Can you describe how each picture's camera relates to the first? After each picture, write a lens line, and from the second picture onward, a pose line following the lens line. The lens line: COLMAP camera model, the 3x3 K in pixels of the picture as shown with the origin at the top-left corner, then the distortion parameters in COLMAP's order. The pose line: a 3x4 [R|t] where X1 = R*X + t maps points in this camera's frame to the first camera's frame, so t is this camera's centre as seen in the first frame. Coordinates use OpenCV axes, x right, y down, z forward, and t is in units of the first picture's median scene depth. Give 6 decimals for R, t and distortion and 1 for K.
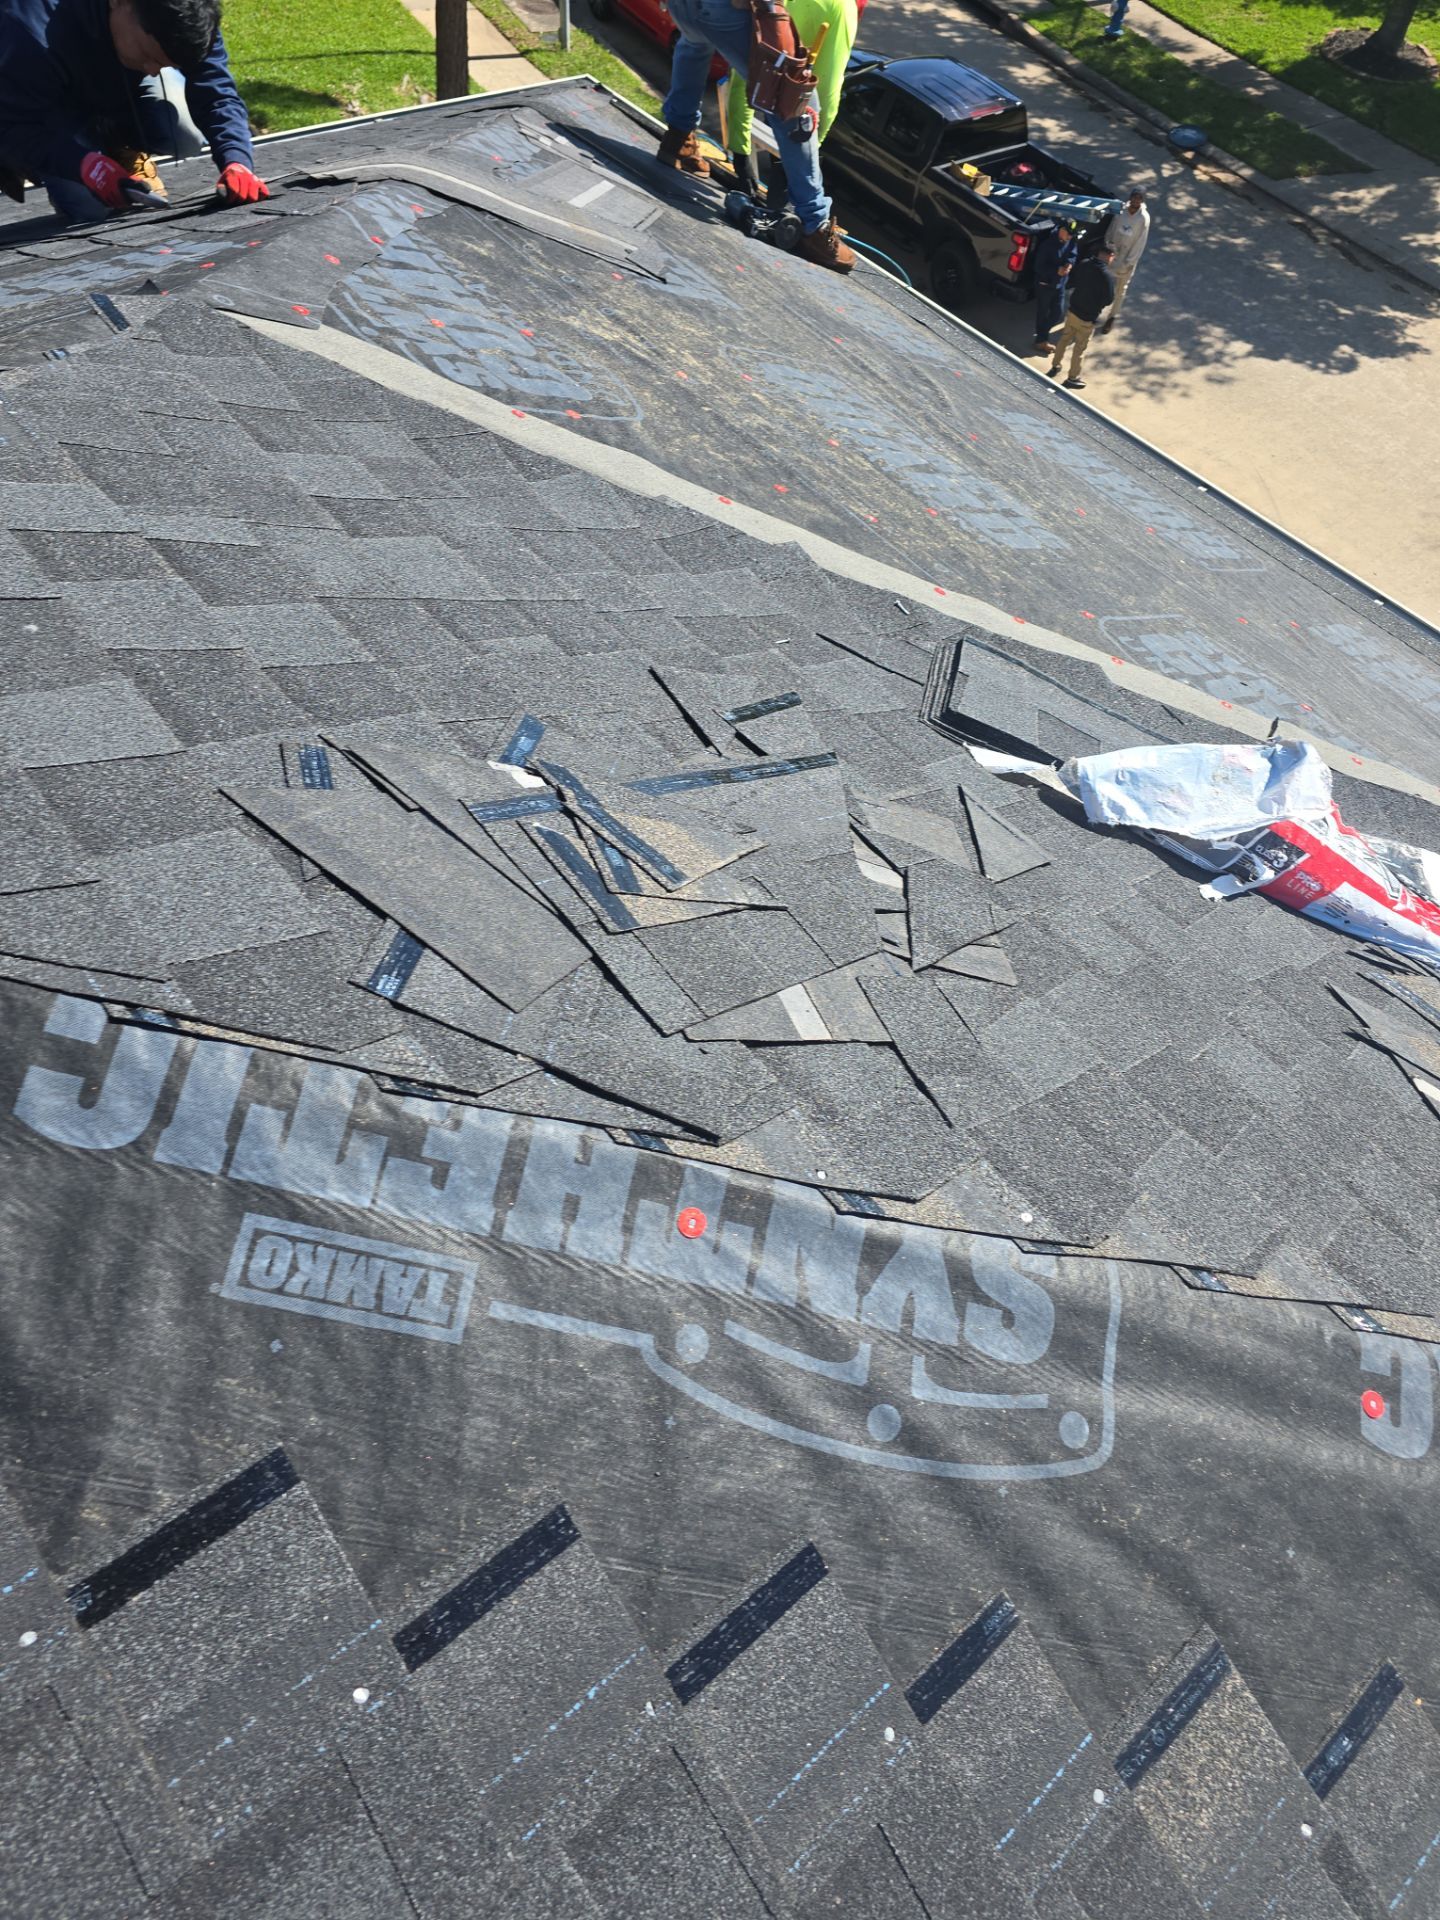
lens RADIAL K [[1195.6, 0, 798.8], [0, 1195.6, 954.8], [0, 0, 1]] dist [0.049246, -0.034012]
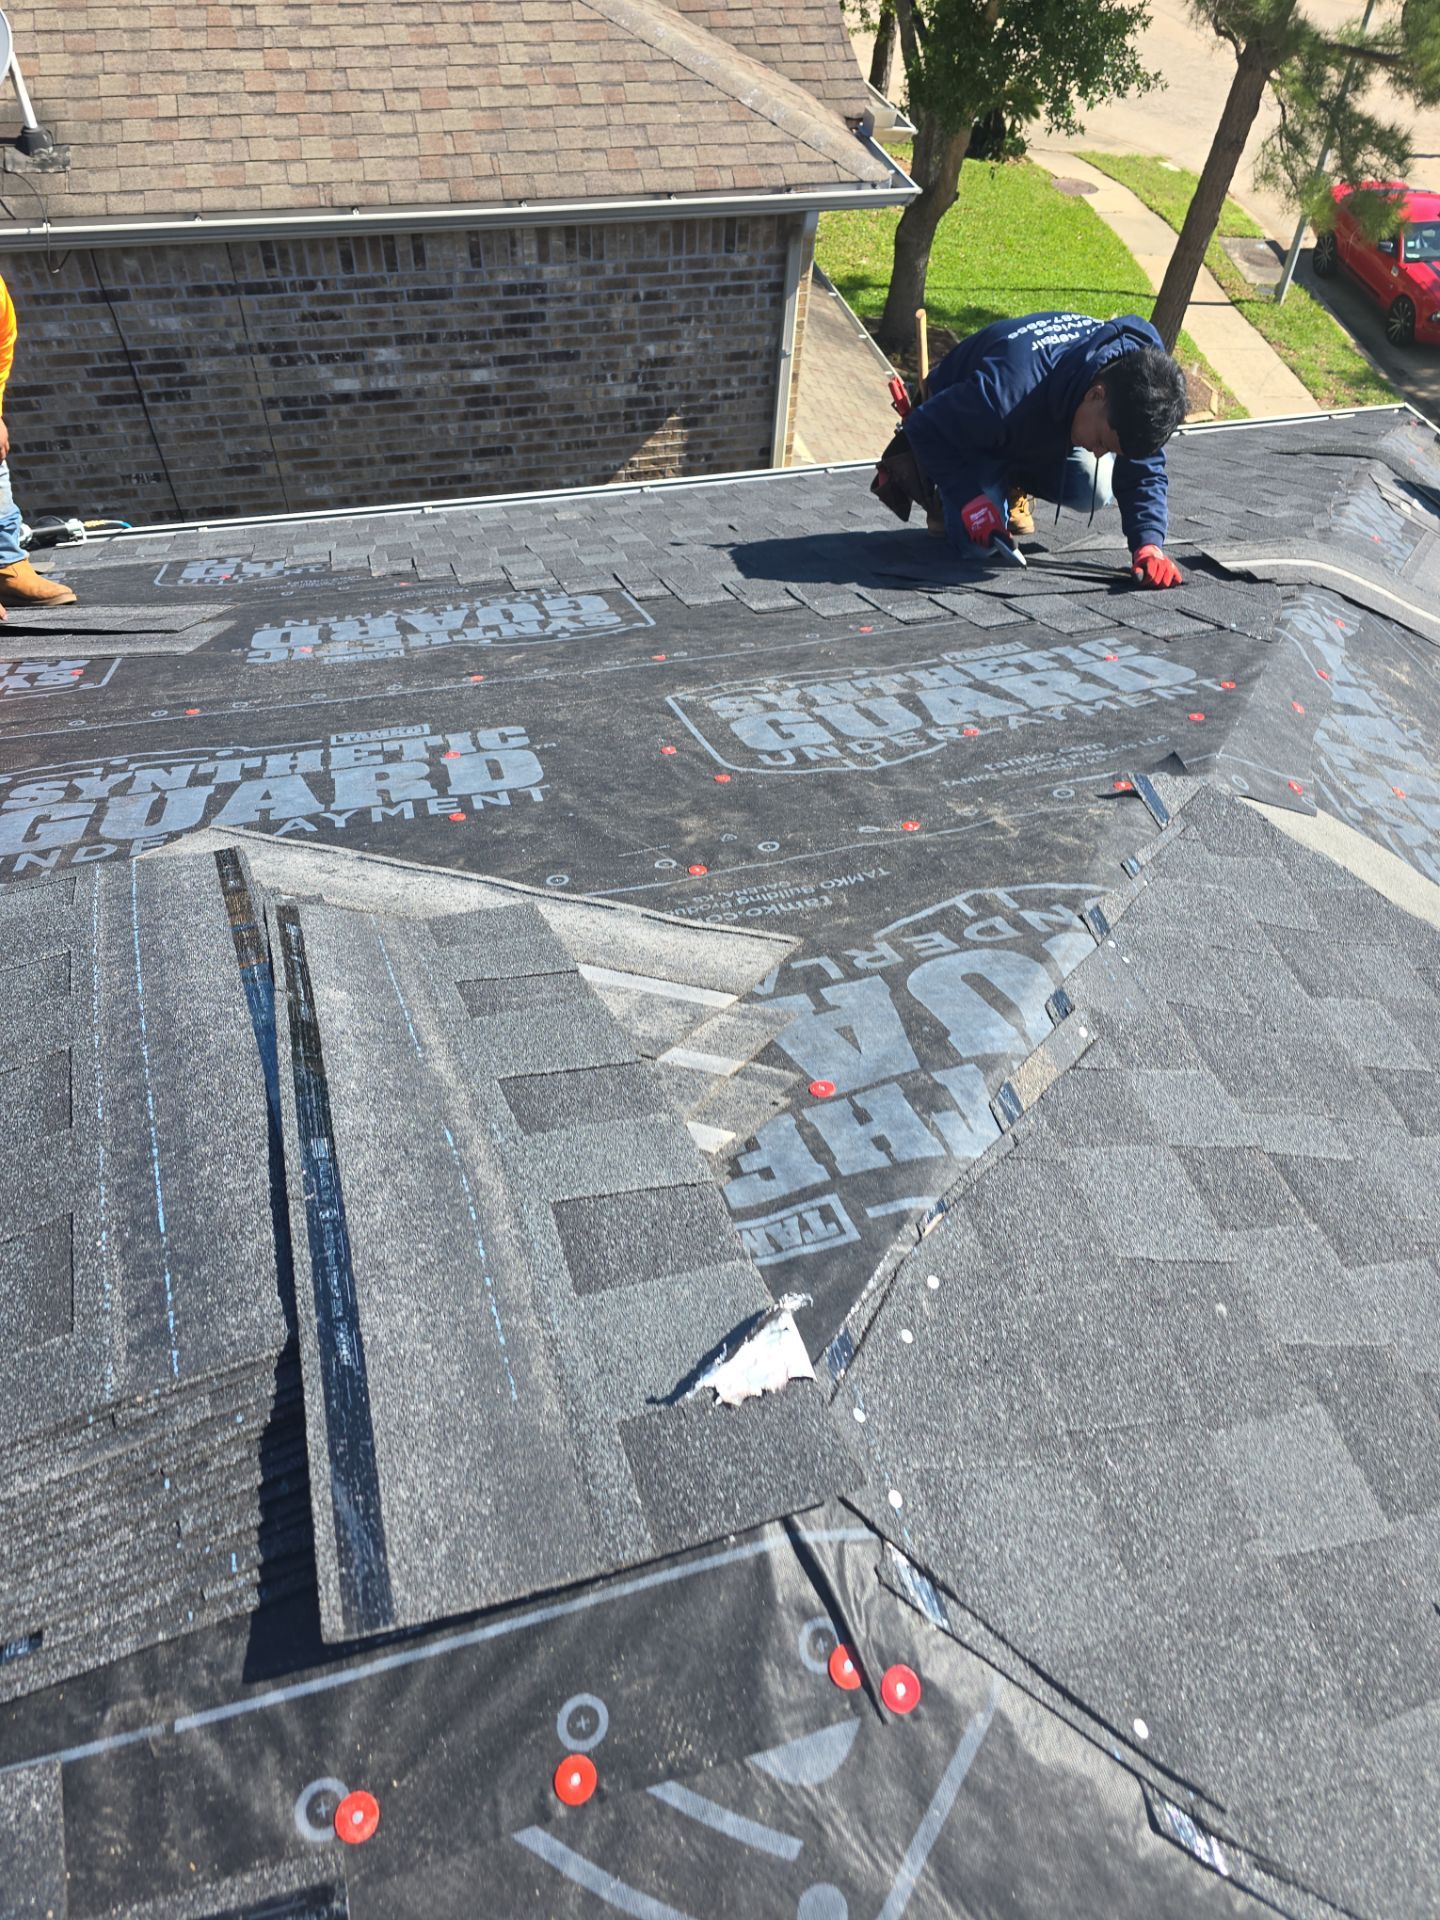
lens RADIAL K [[1195.6, 0, 798.8], [0, 1195.6, 954.8], [0, 0, 1]] dist [0.049246, -0.034012]
pose [[0.921062, 0.253254, -0.295817, -0.354827], [-0.278781, 0.959213, -0.046818, -0.193863], [0.271894, 0.125591, 0.954097, -0.001701]]
